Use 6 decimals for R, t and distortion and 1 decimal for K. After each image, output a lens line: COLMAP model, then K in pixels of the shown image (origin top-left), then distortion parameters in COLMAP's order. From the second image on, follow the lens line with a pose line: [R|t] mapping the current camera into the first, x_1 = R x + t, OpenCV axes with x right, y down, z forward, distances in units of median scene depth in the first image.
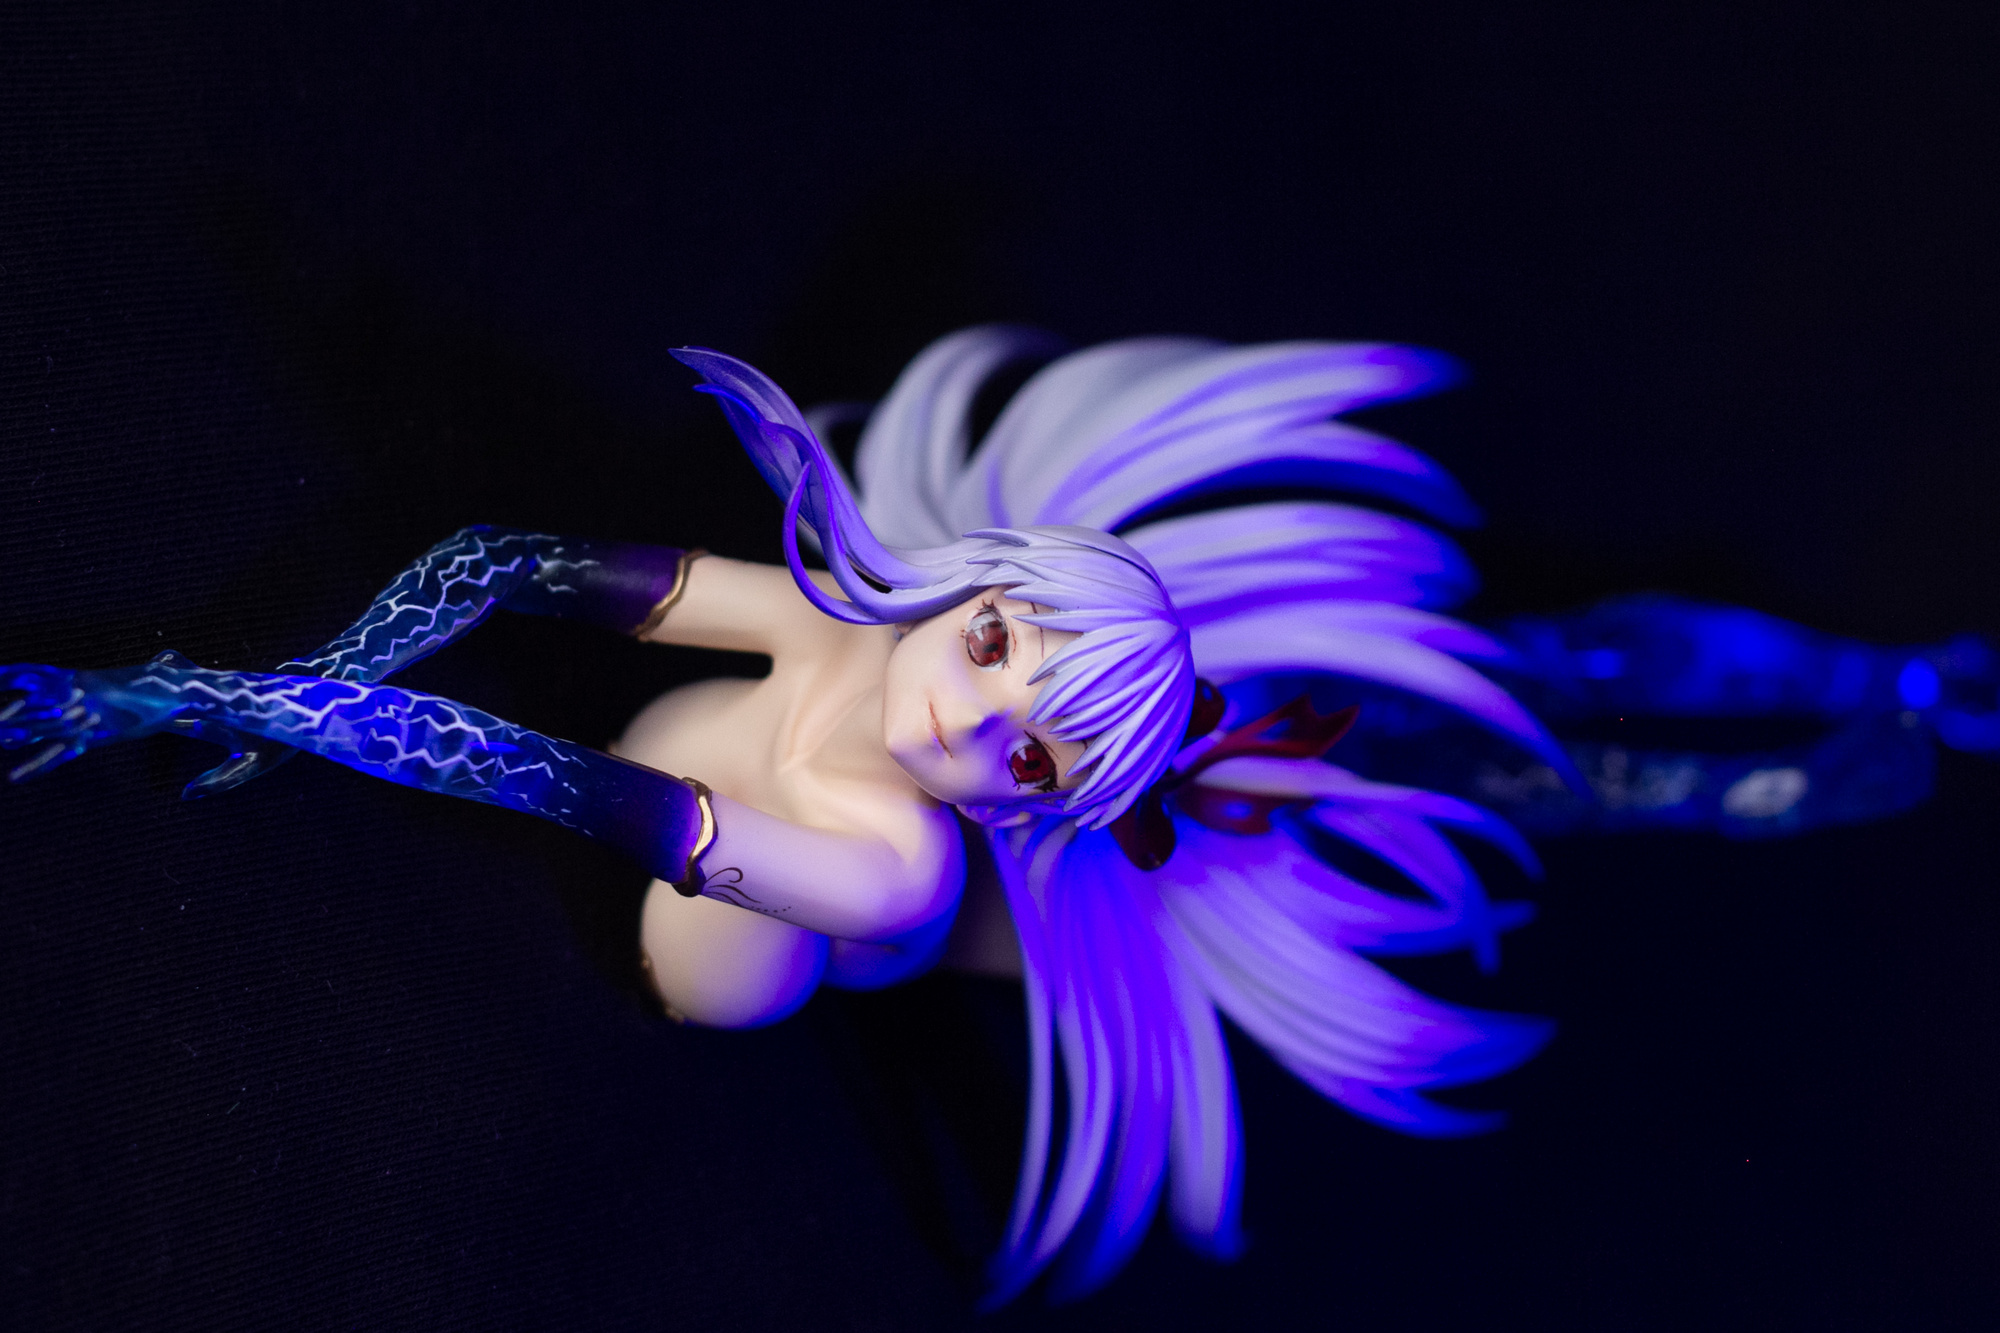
lens RADIAL K [[5297.7, 0, 1000.0], [0, 5297.7, 666.5], [0, 0, 1]] dist [-0.104487, -0.810034]
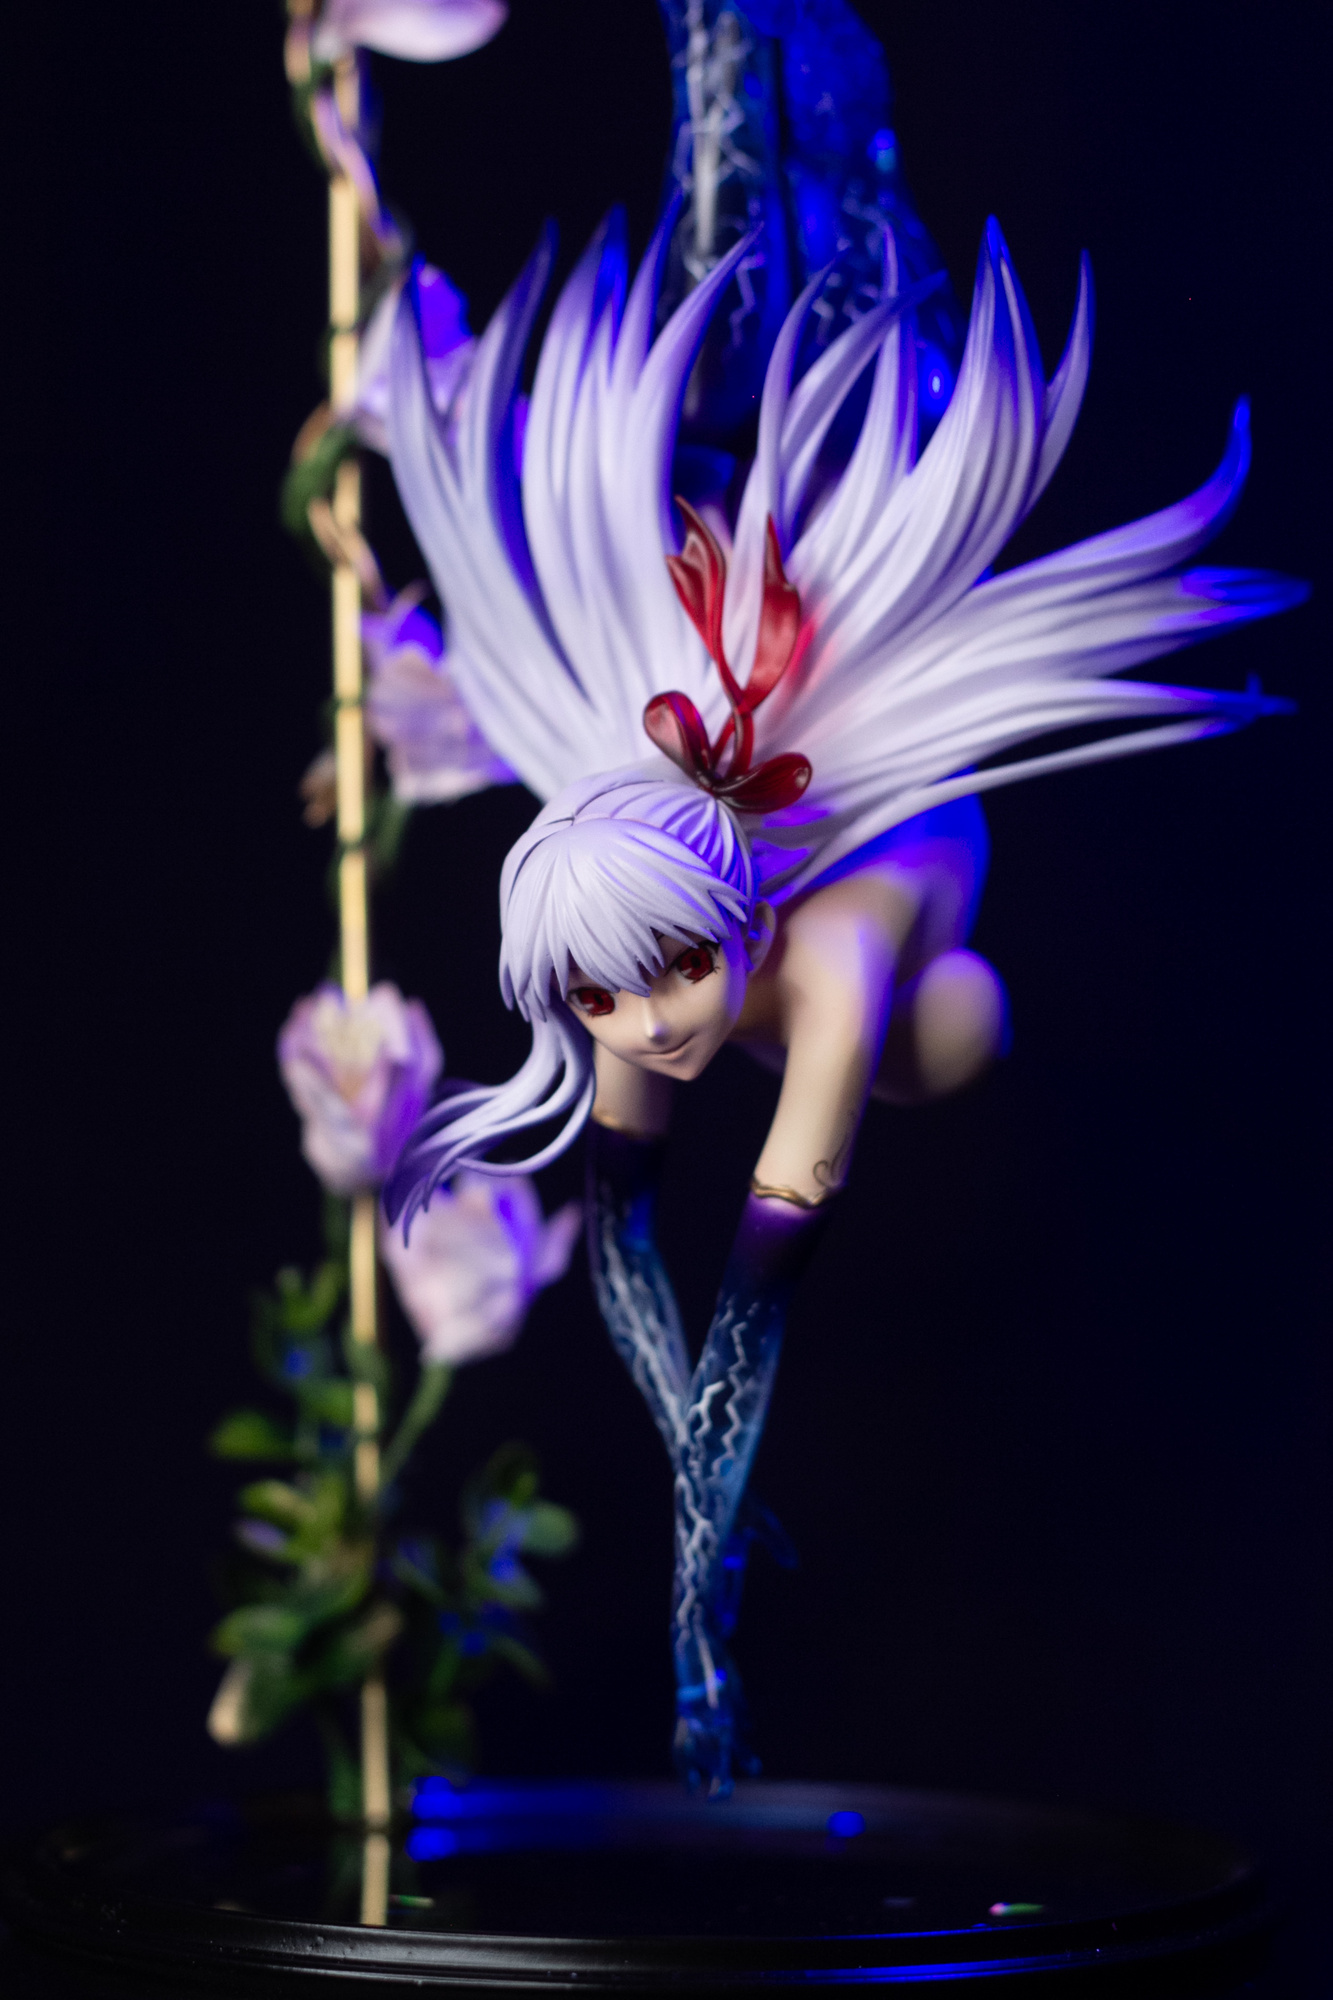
lens RADIAL K [[5297.7, 0, 667.8], [0, 5297.7, 1051.0], [0, 0, 1]] dist [-0.104487, -0.810034]
pose [[-0.133296, -0.798220, -0.587433, 0.665745], [0.973353, 0.006154, -0.229229, 0.275936], [0.186590, -0.602335, 0.776130, 0.099928]]
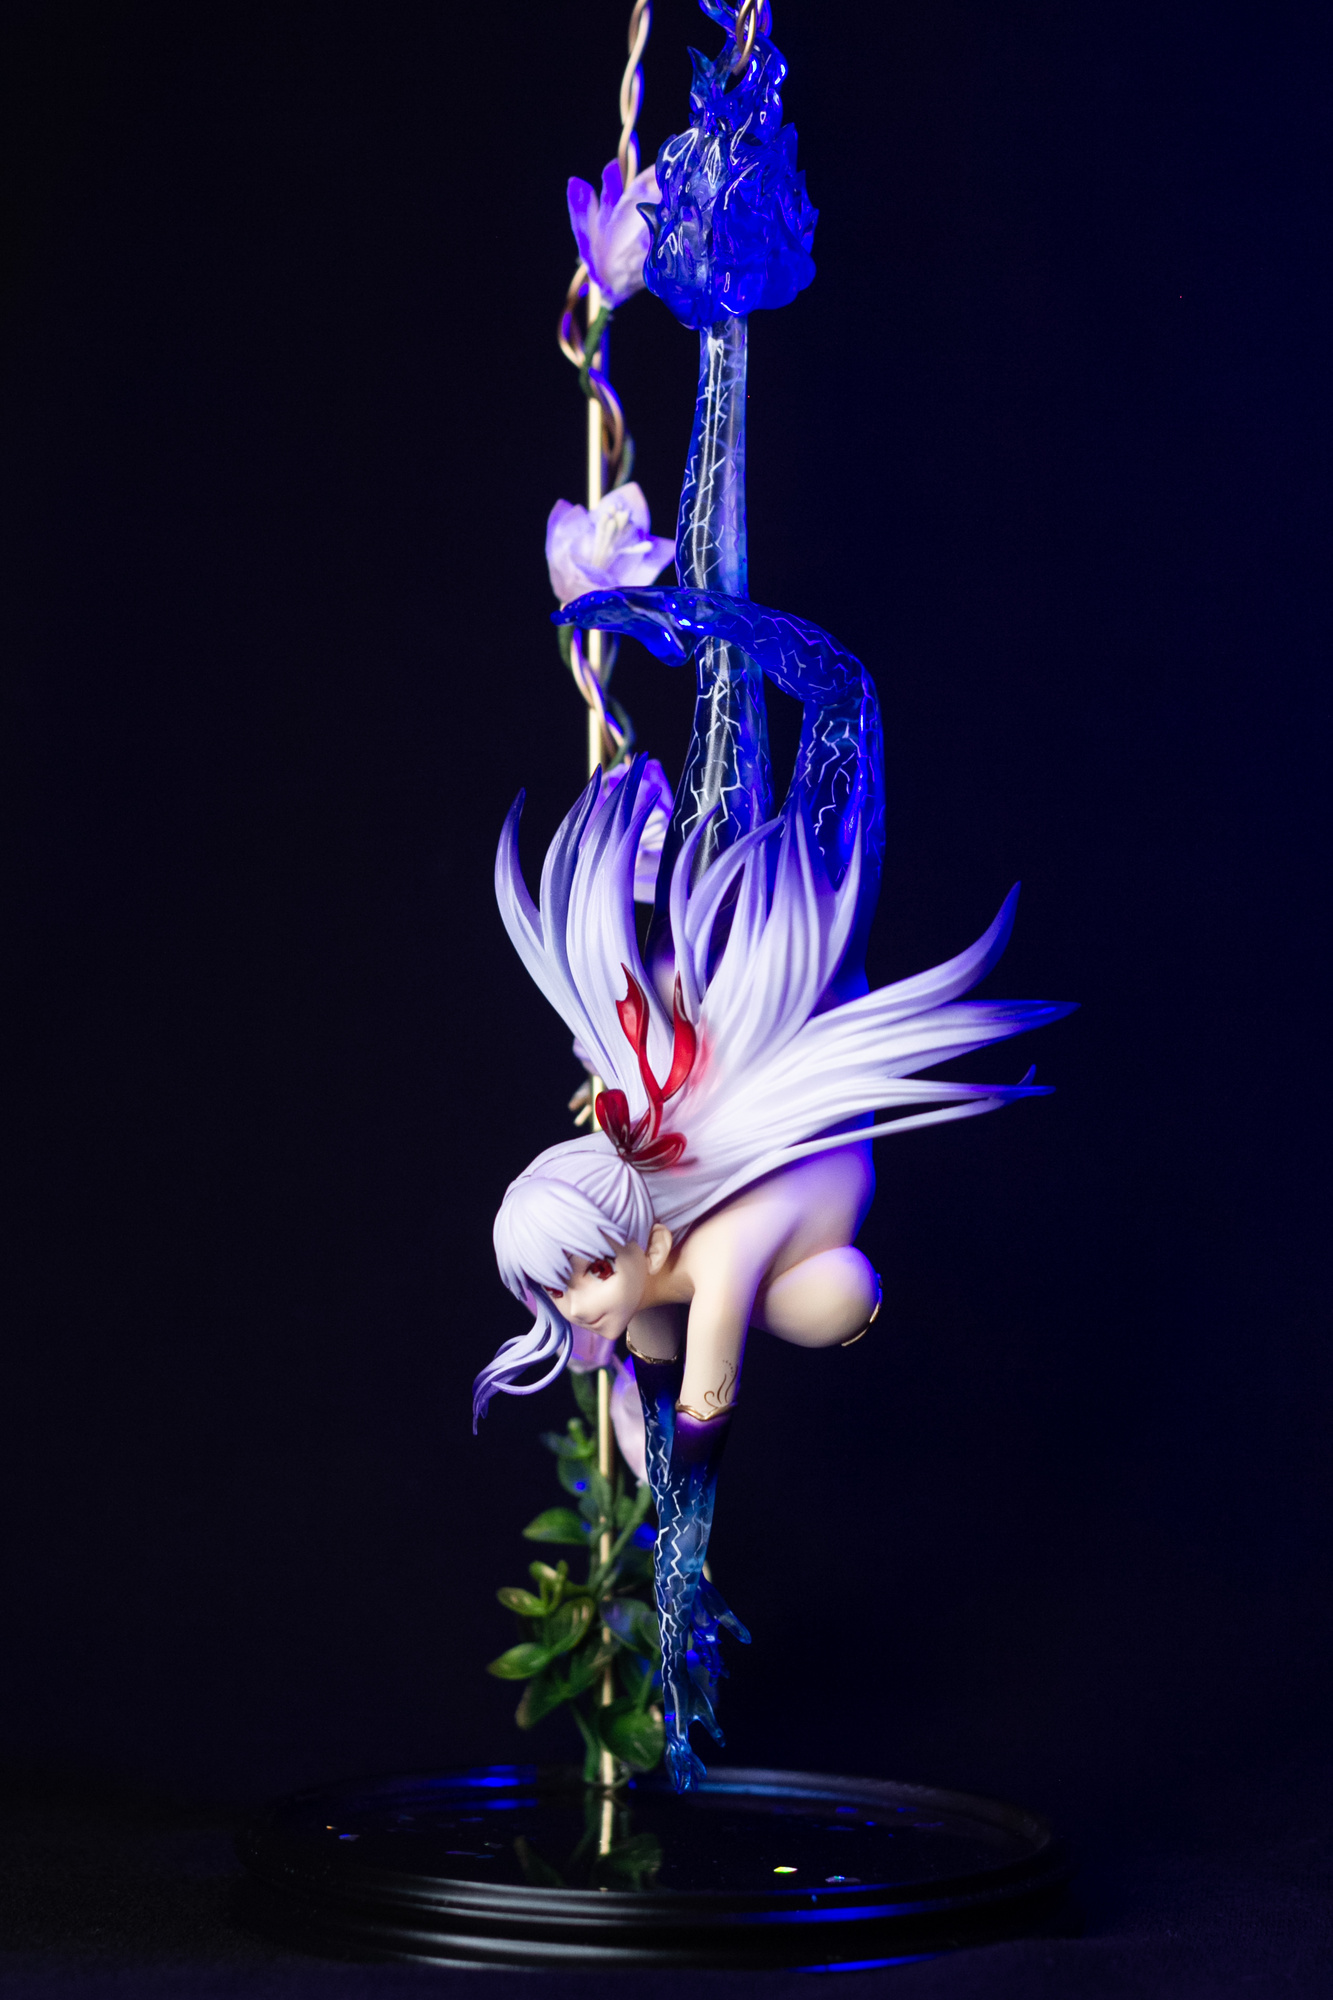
lens RADIAL K [[4981.3, 0, 666.5], [0, 4981.3, 1000.0], [0, 0, 1]] dist [-0.099113, -0.548857]
pose [[-0.355596, -0.785640, -0.506282, 0.931833], [0.803851, 0.019279, -0.594518, 1.046418], [0.476838, -0.618384, 0.624682, 0.007617]]
